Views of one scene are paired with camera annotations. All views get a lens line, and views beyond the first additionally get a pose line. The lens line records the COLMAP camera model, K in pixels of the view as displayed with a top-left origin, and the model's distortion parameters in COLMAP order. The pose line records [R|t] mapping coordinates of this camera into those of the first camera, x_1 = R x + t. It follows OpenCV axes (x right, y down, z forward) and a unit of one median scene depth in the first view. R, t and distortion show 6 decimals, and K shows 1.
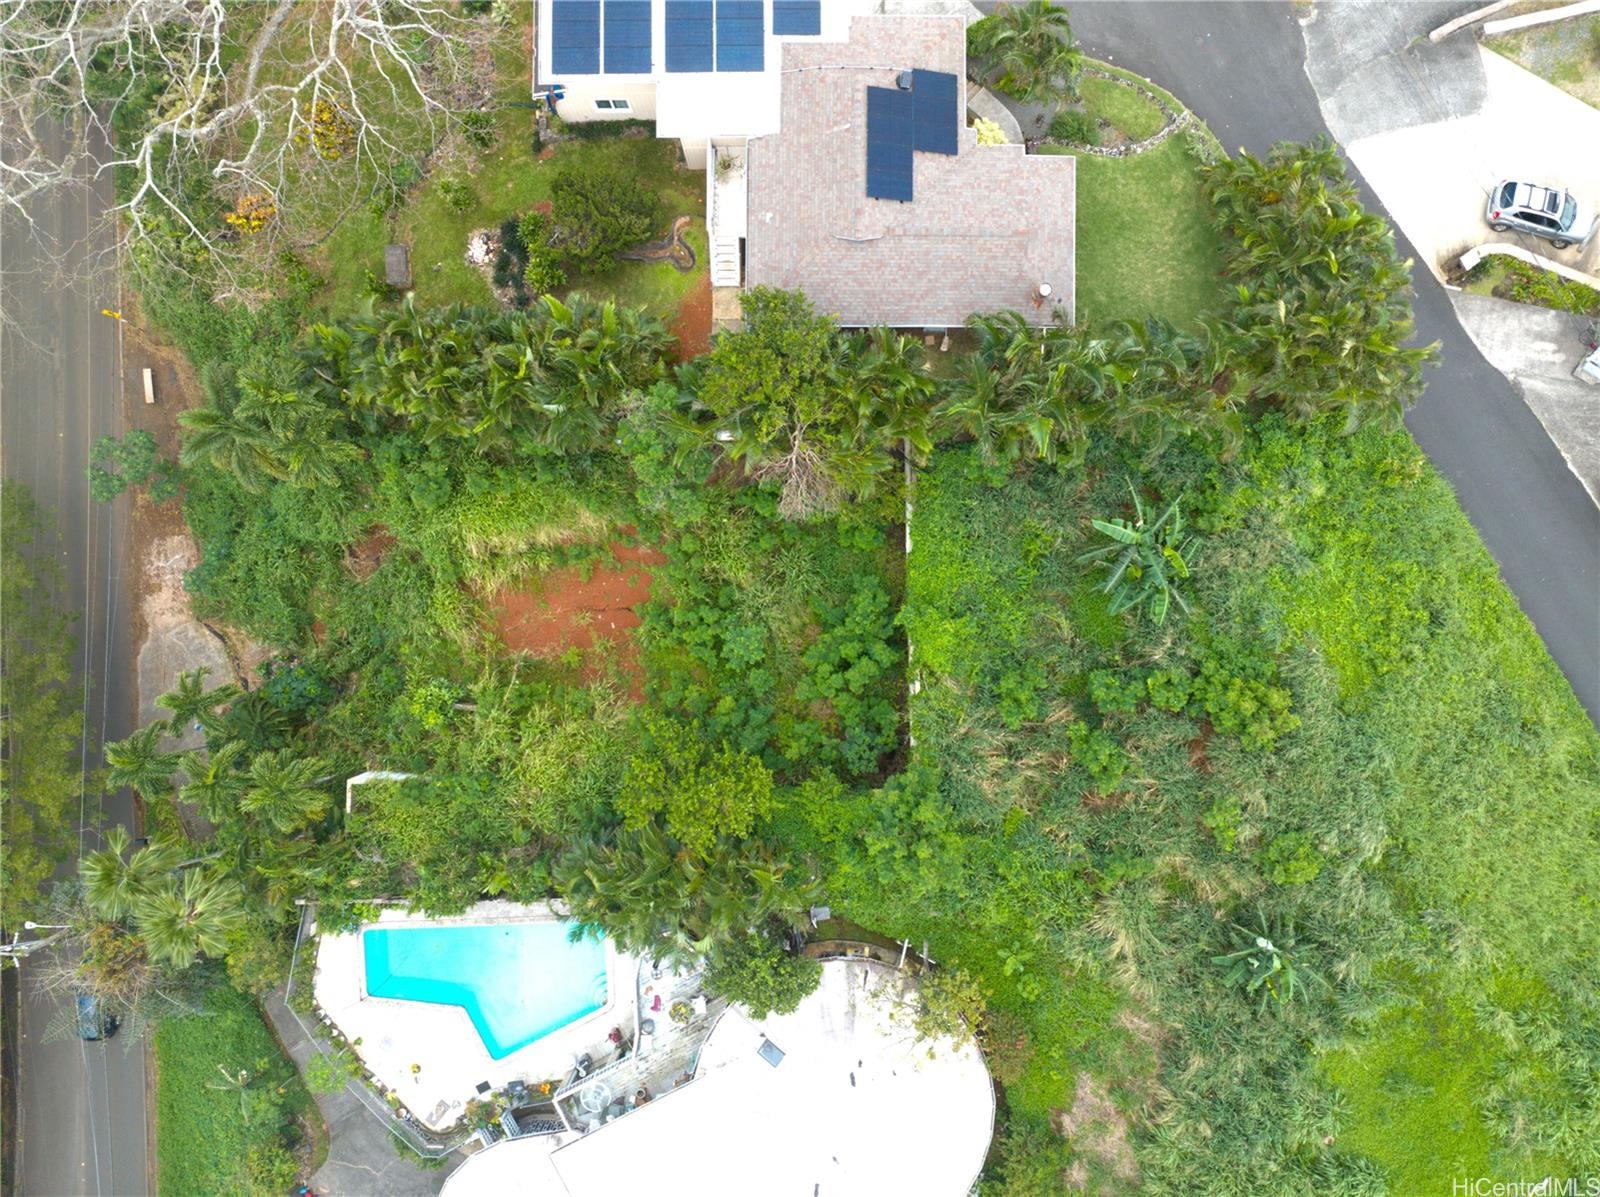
lens RADIAL K [[1128.6, 0, 801.7], [0, 1128.6, 599.3], [0, 0, 1]] dist [-0.053479, 0.024124]
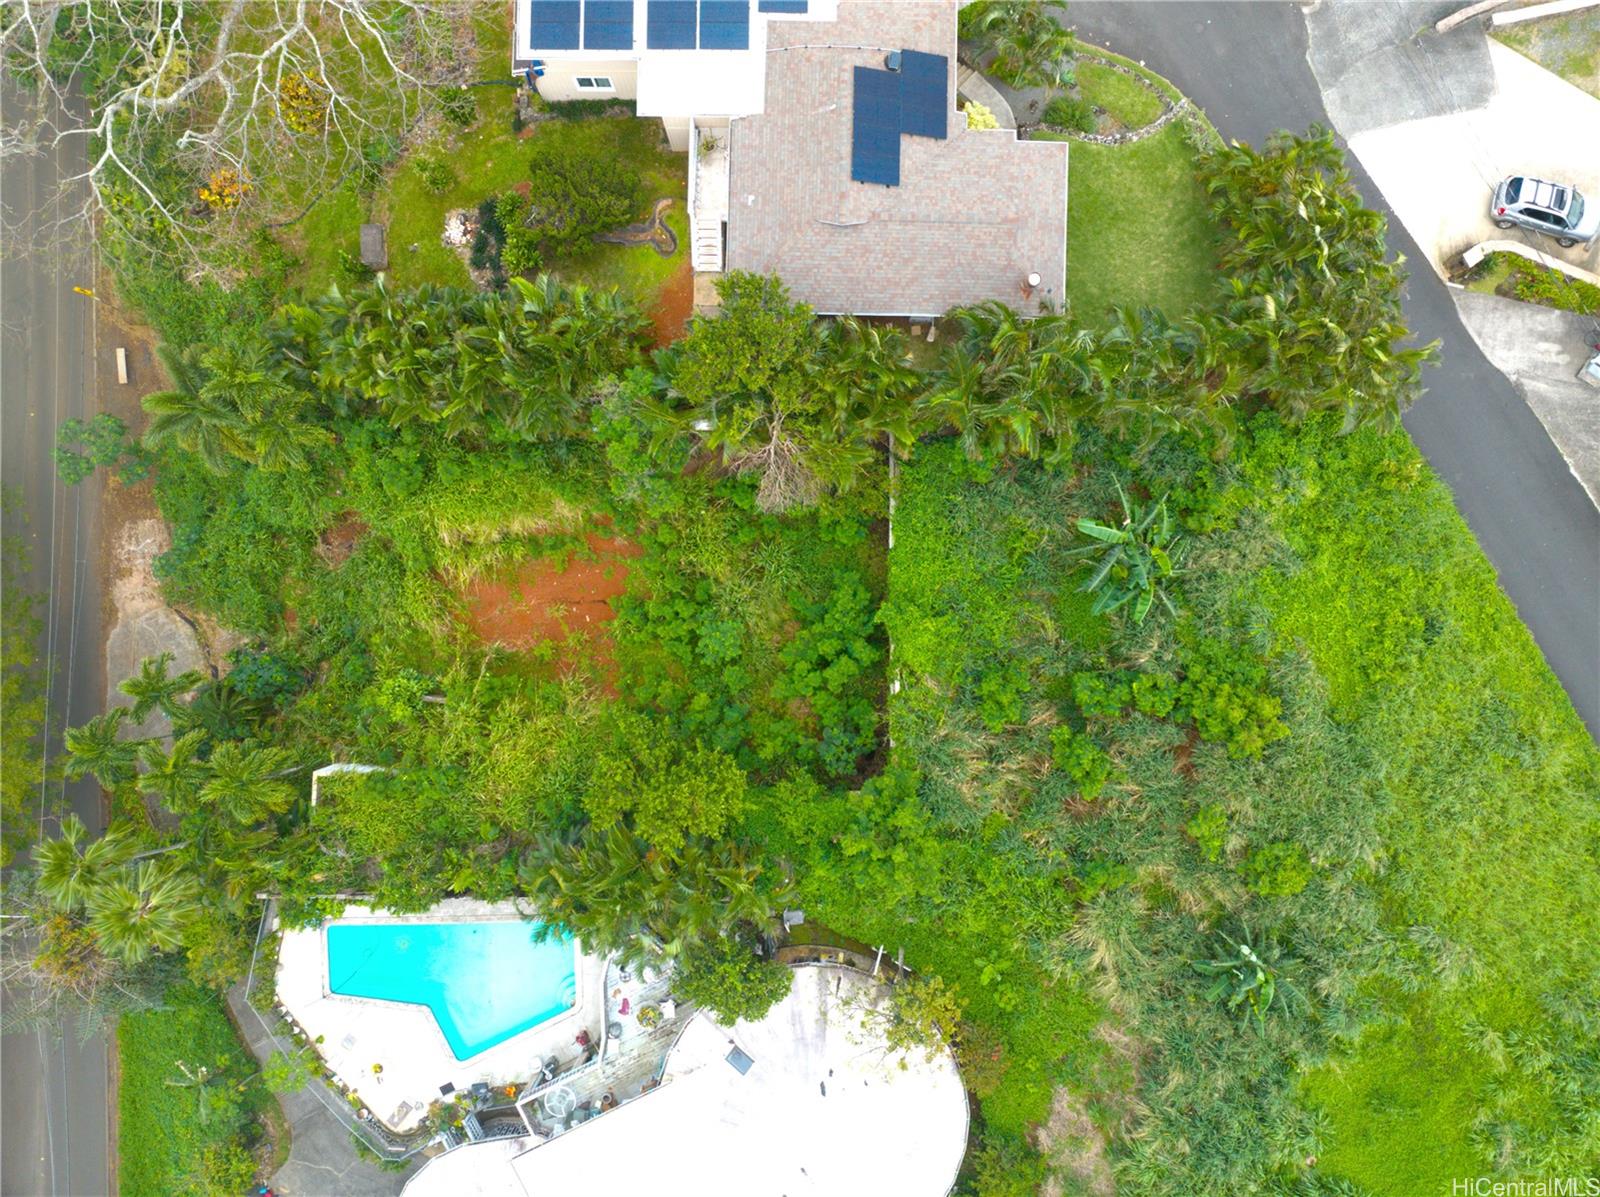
lens RADIAL K [[1128.6, 0, 801.4], [0, 1128.6, 600.8], [0, 0, 1]] dist [-0.053479, 0.024124]
pose [[0.999850, 0.017297, -0.000158, 0.019555], [-0.017297, 0.999848, 0.002382, 0.002799], [0.000200, -0.002379, 0.999997, 0.028134]]
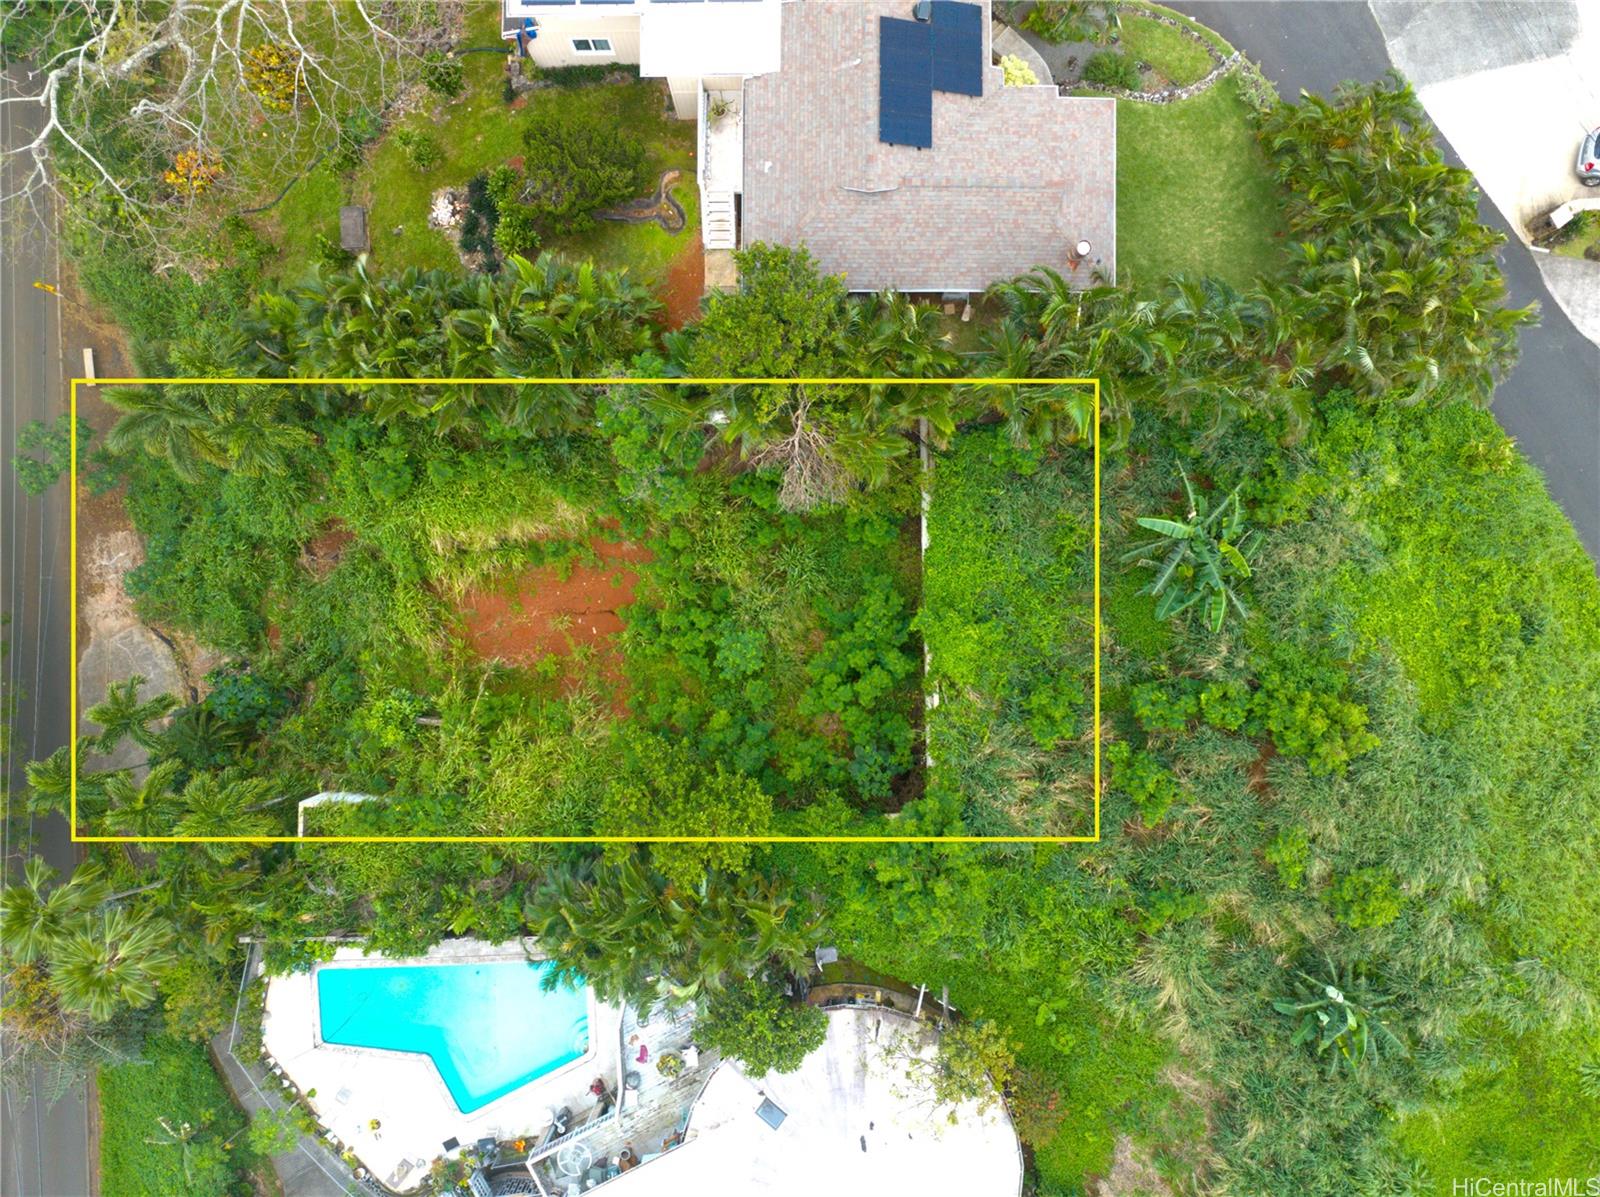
lens RADIAL K [[1128.6, 0, 800.9], [0, 1128.6, 599.5], [0, 0, 1]] dist [-0.053479, 0.024124]
pose [[0.999999, -0.000607, -0.000939, -0.002556], [0.000608, 0.999999, 0.000883, -0.002294], [0.000939, -0.000883, 0.999999, 0.116736]]
